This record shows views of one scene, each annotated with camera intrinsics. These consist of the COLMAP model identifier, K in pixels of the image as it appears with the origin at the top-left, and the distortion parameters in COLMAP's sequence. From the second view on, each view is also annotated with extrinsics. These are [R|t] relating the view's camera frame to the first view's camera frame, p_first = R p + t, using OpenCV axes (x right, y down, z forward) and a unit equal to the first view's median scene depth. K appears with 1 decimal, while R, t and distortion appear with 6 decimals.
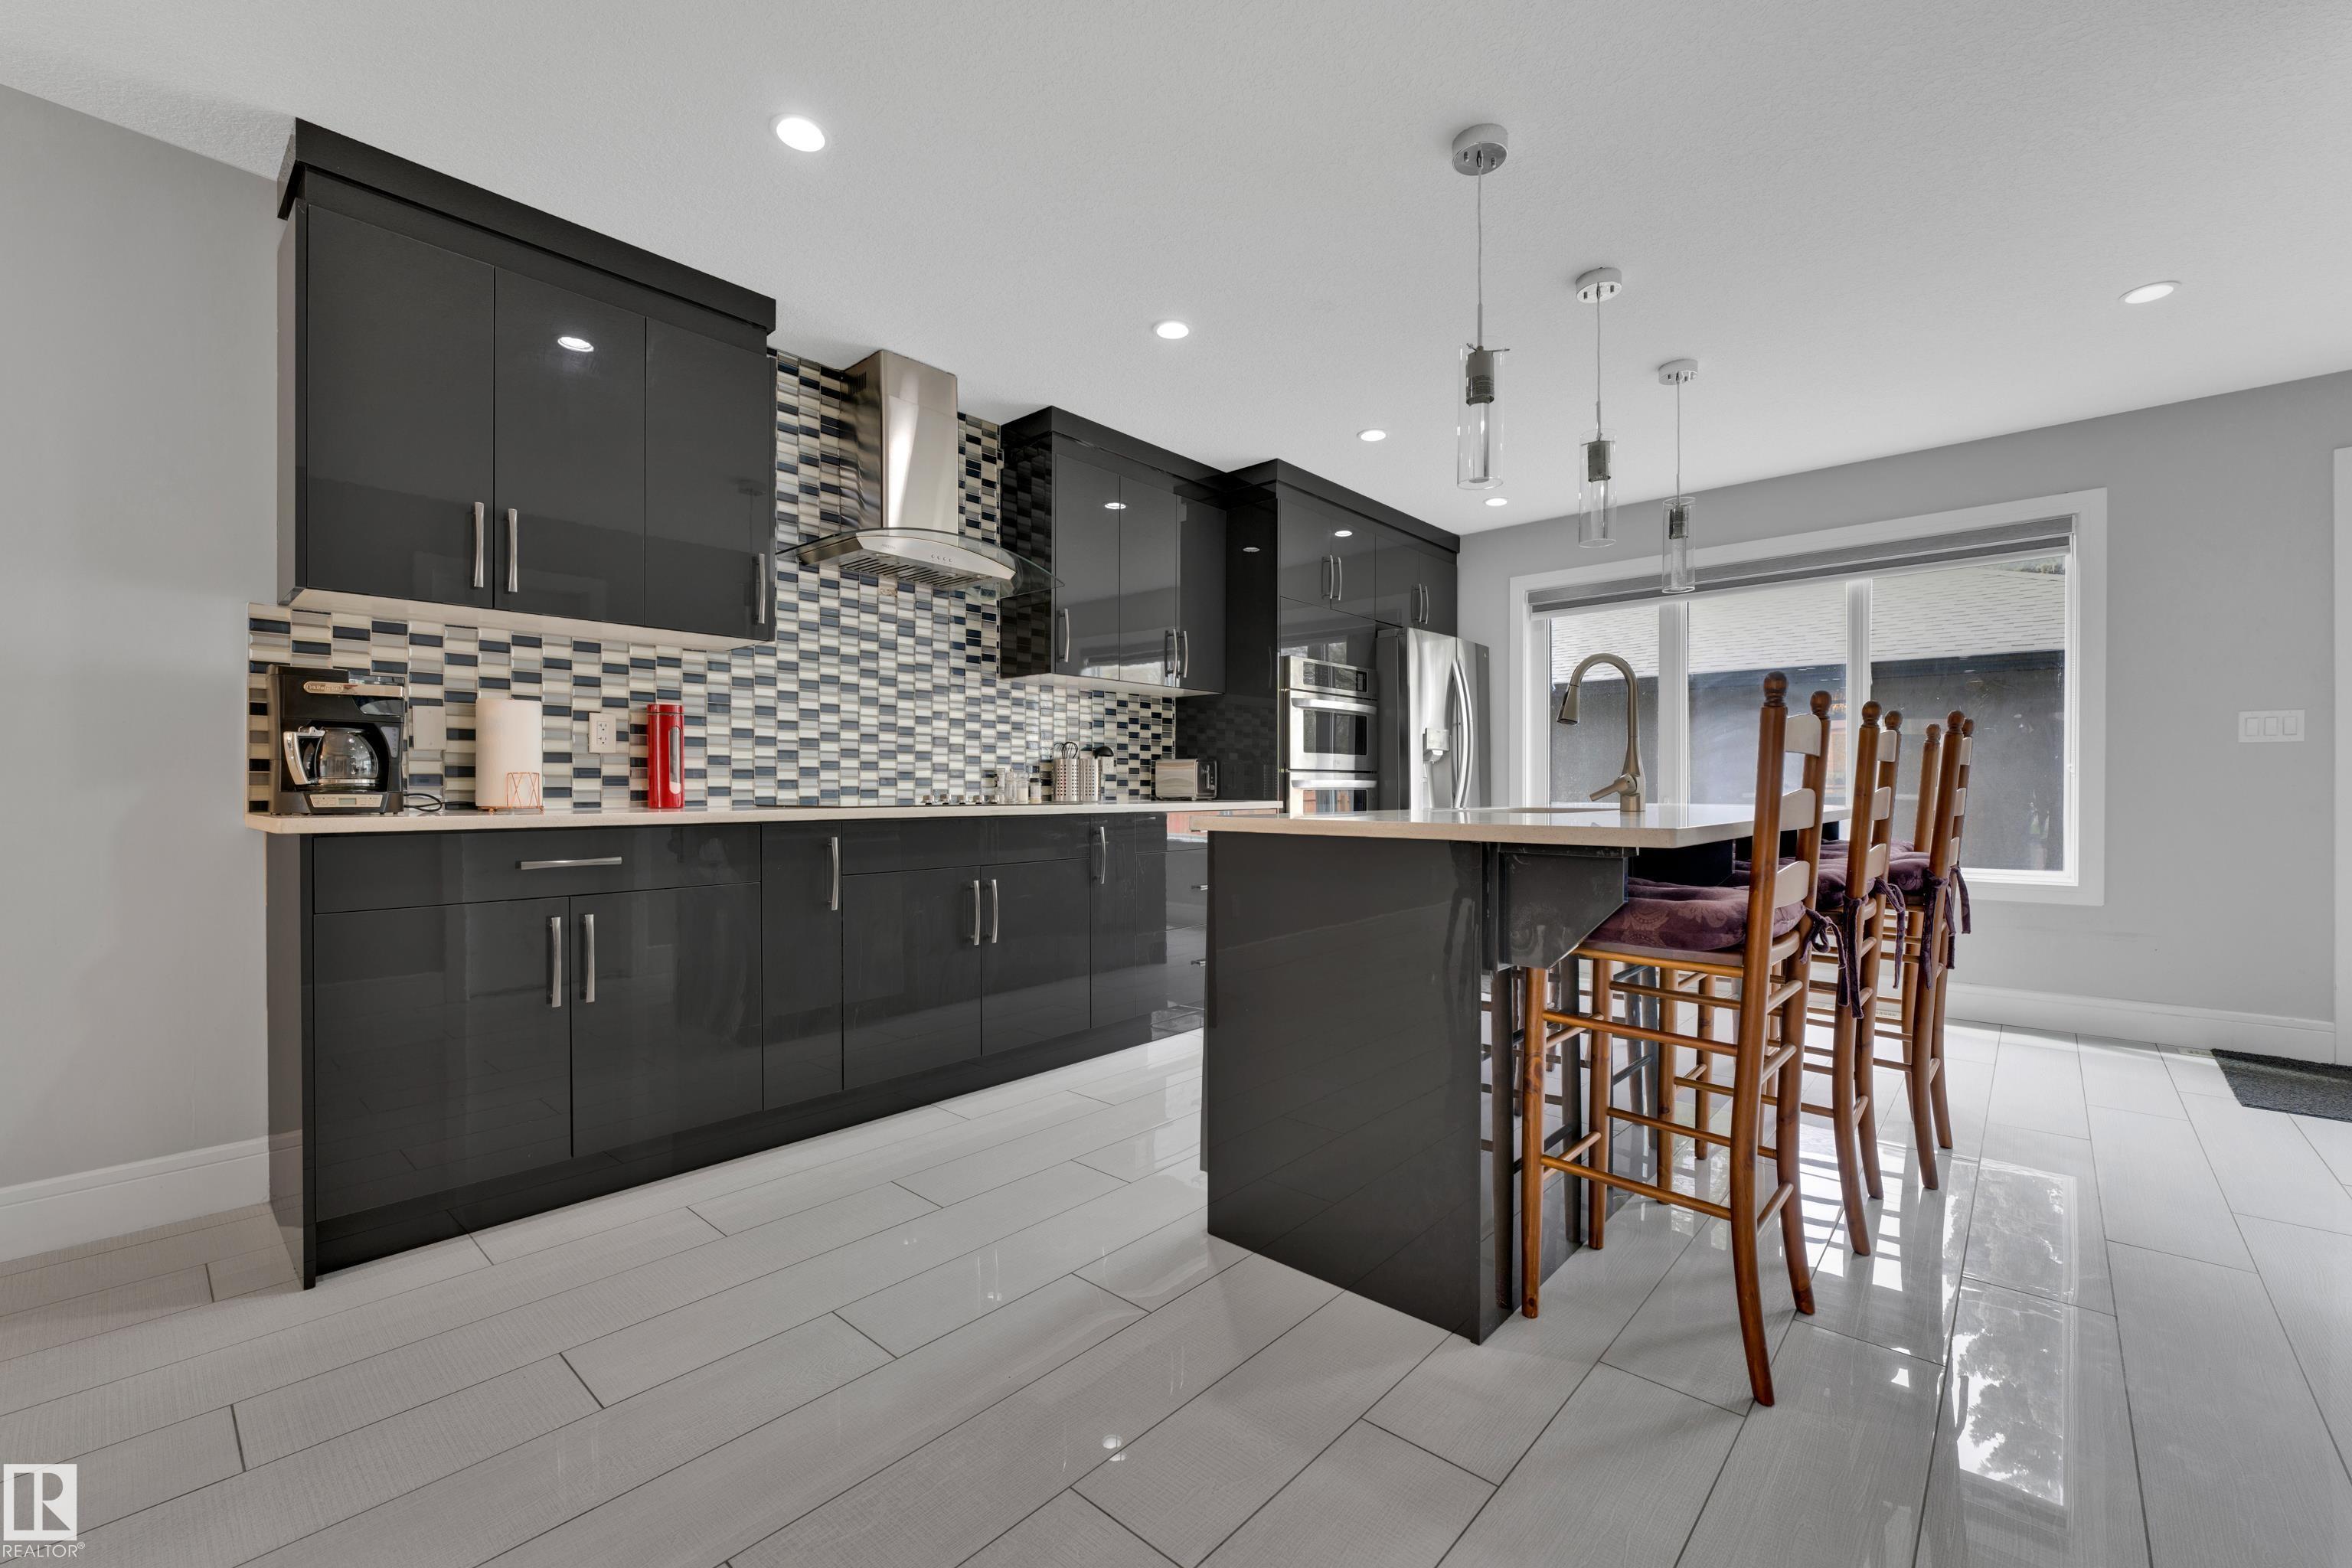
lens RADIAL K [[950.7, 0, 1184.5], [0, 950.7, 788.2], [0, 0, 1]] dist [-0.000435, -0.000265]
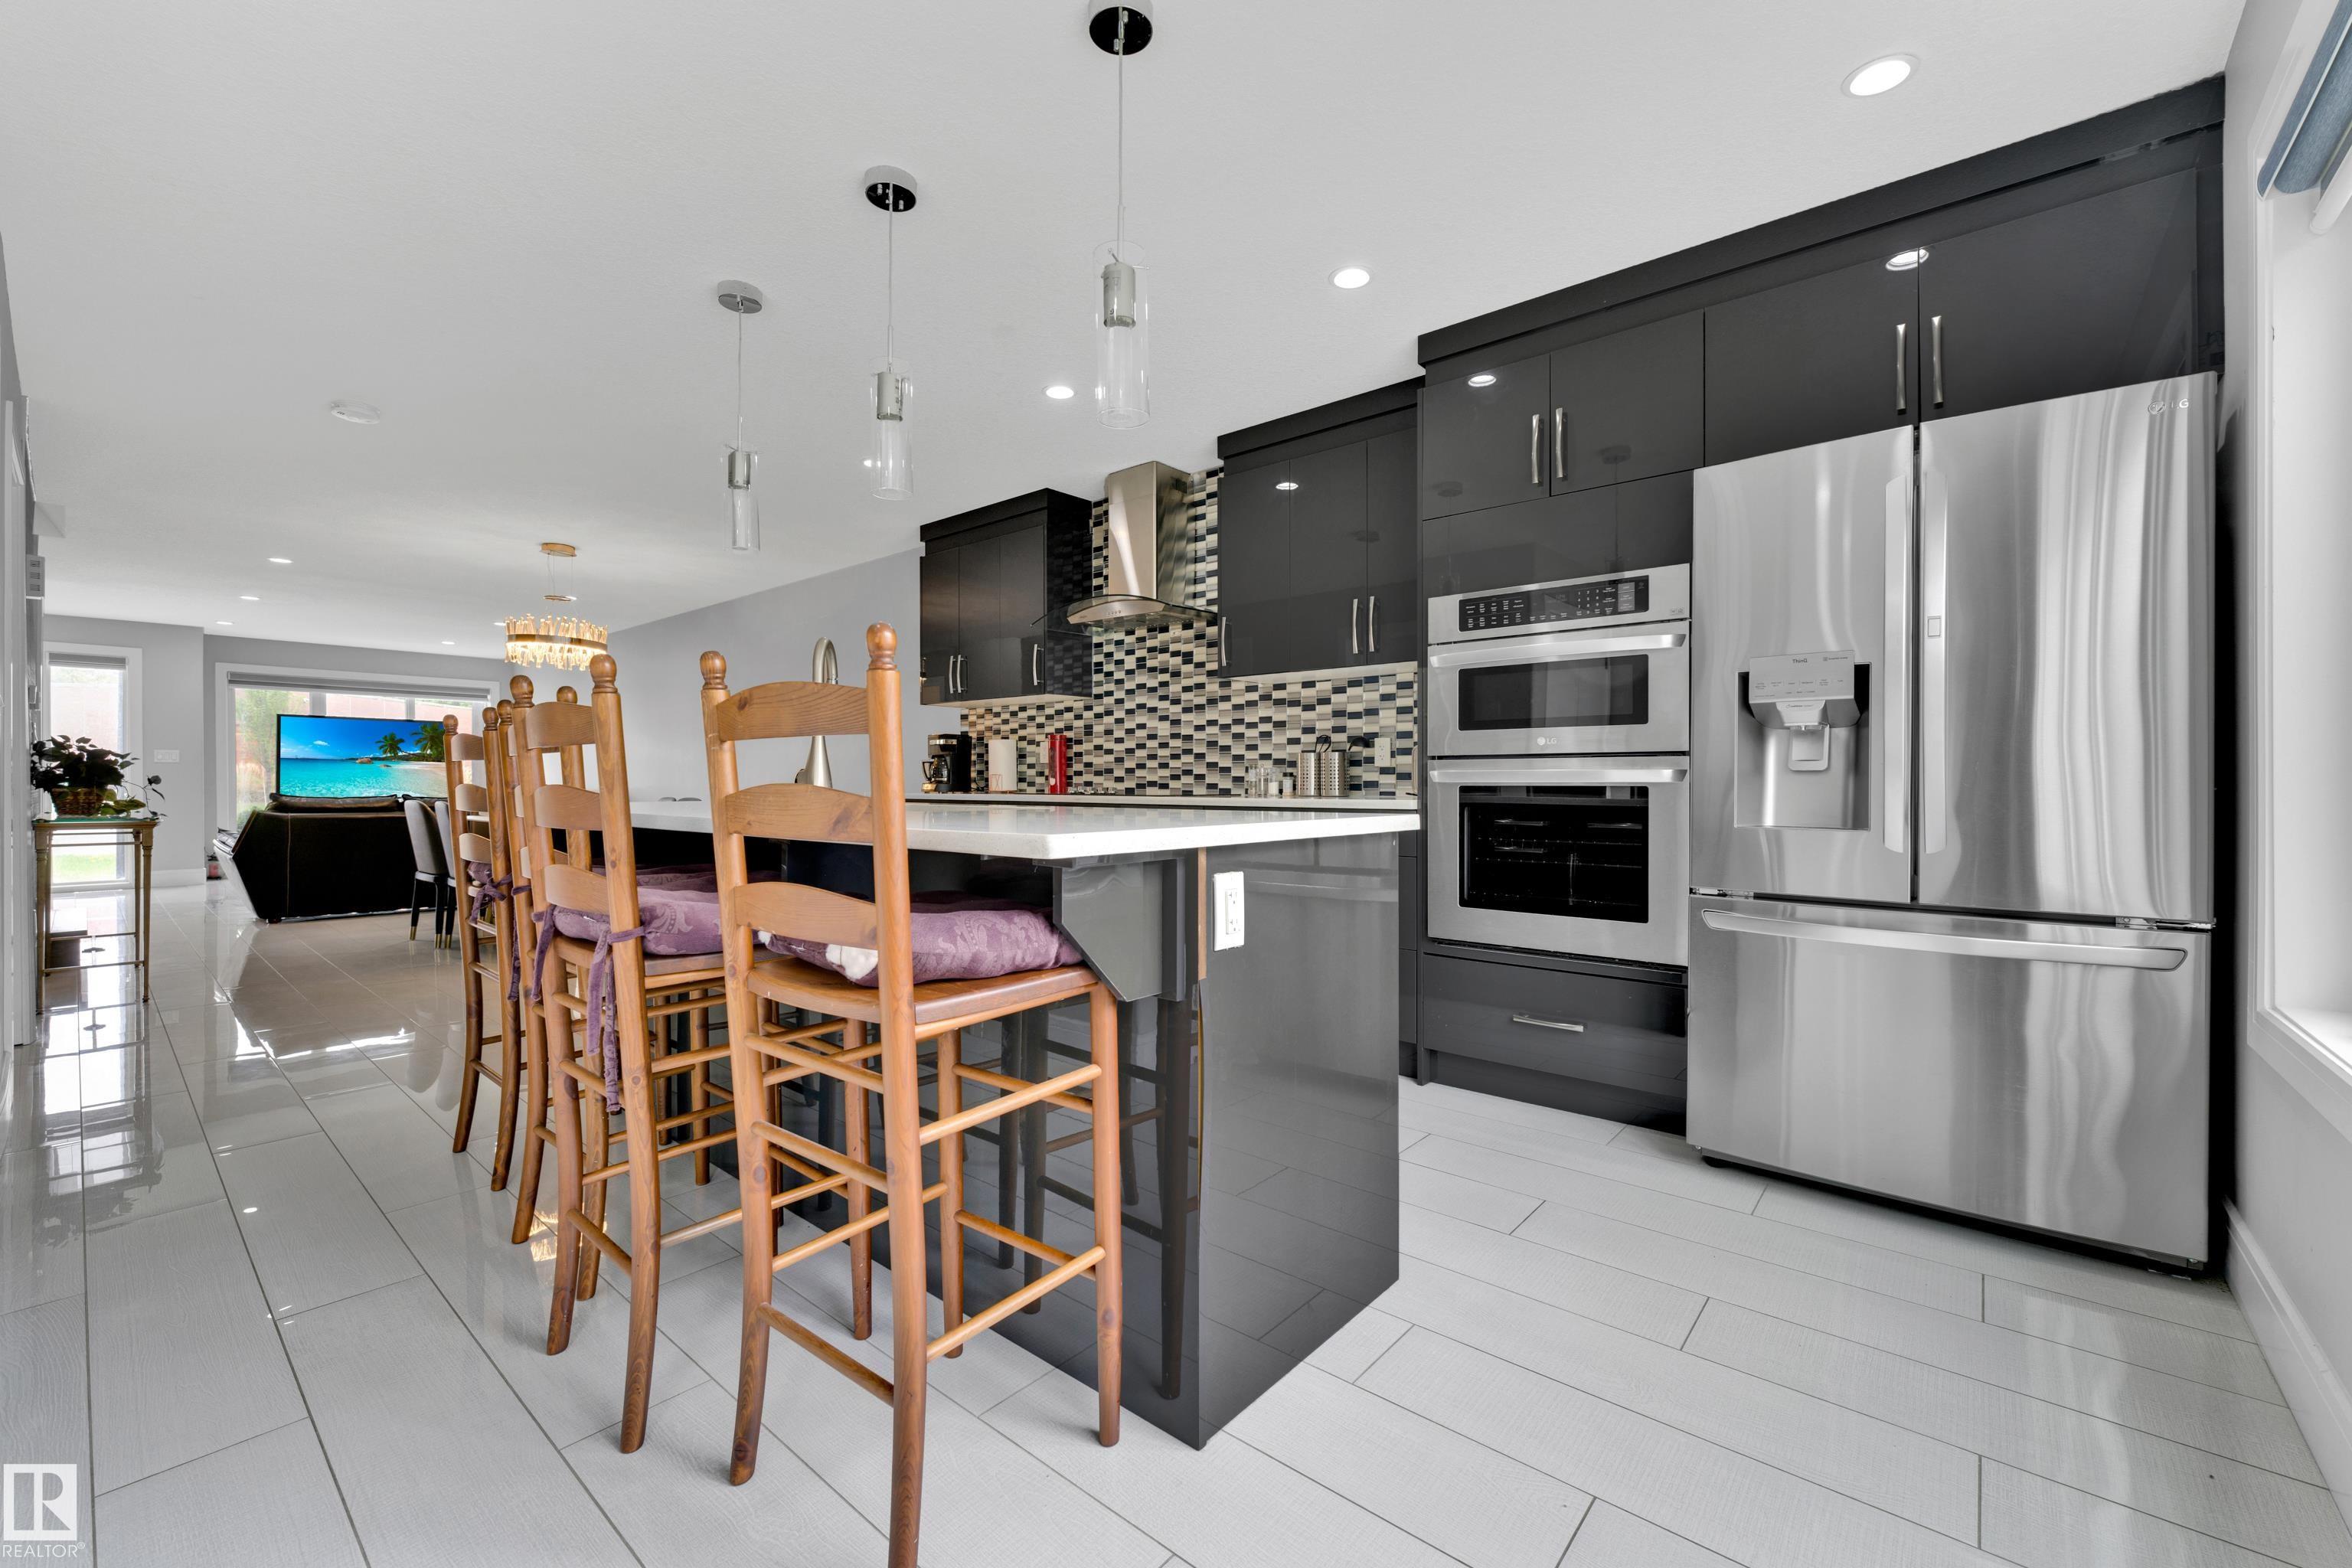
lens RADIAL K [[950.7, 0, 1184.5], [0, 950.7, 788.2], [0, 0, 1]] dist [-0.000435, -0.000265]
pose [[0.033315, 0.007760, -0.999415, 1.016226], [-0.000248, 0.999970, 0.007756, -0.001642], [0.999445, -0.000011, 0.033316, 0.969622]]
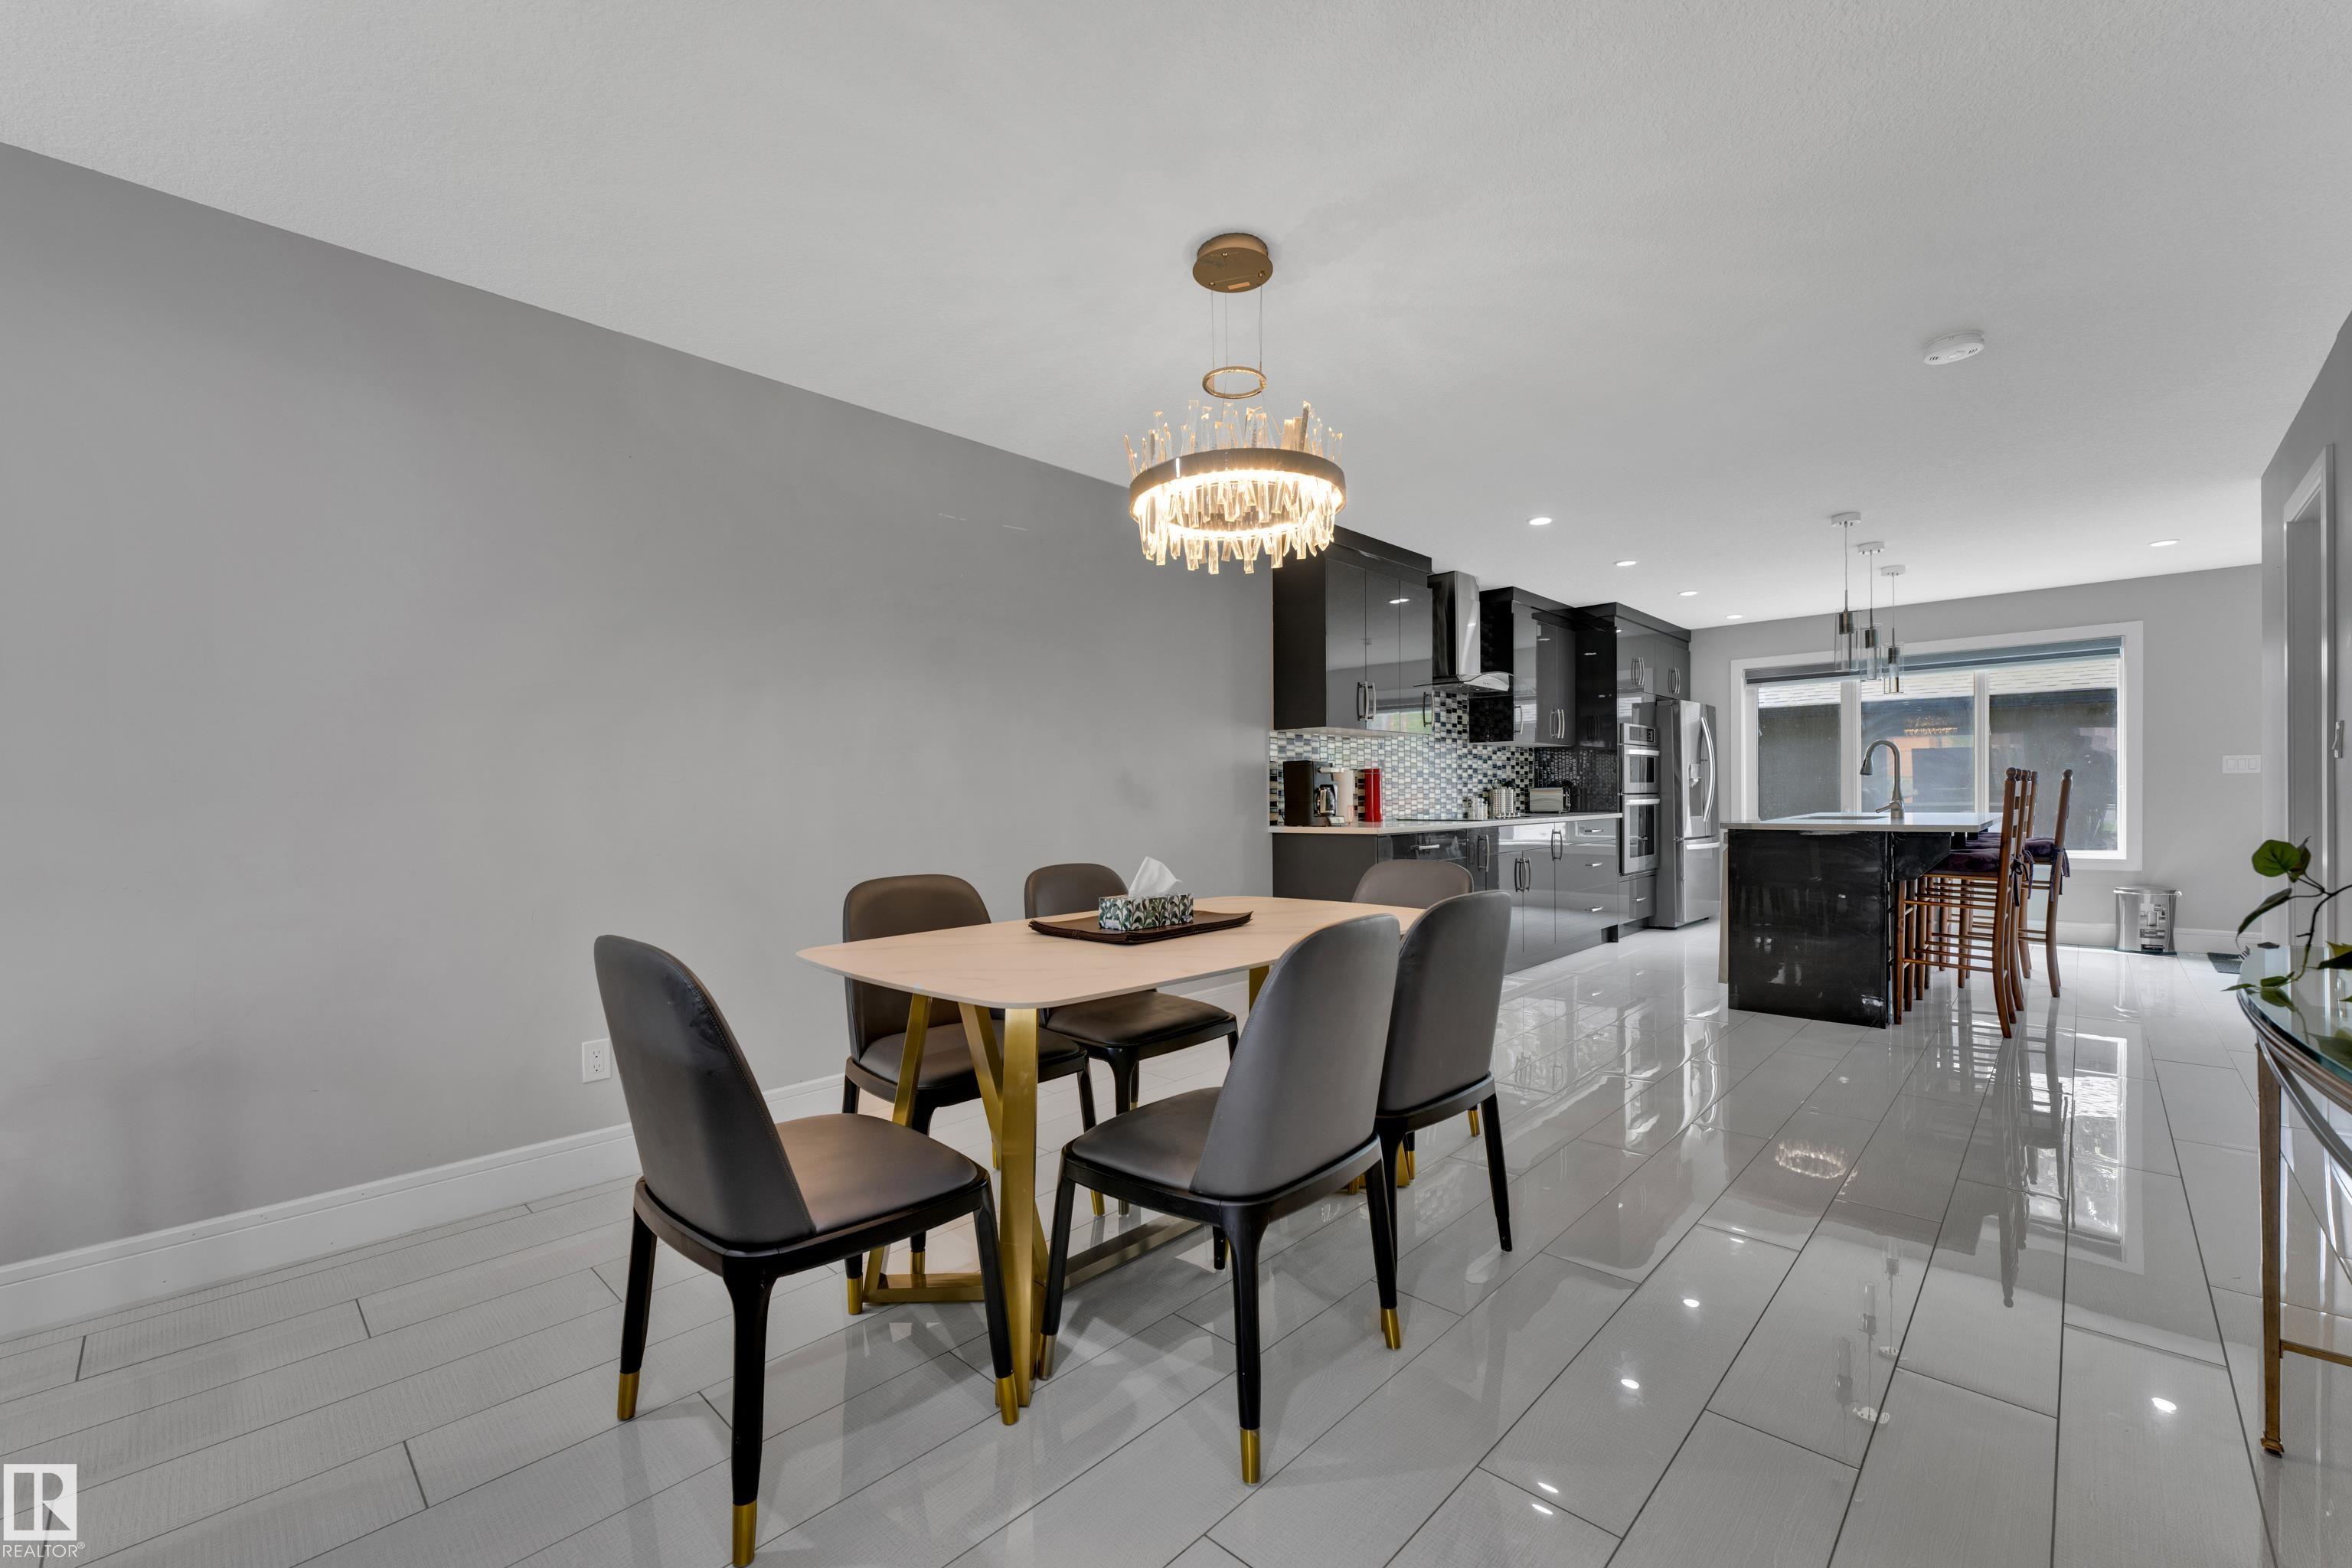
lens RADIAL K [[924.0, 0, 1202.3], [0, 924.0, 802.5], [0, 0, 1]] dist [0.001083, 0.000145]
pose [[0.999509, -0.011249, -0.029234, -0.690069], [0.011440, 0.999914, 0.006404, -0.028142], [0.029160, -0.006736, 0.999552, -0.731649]]
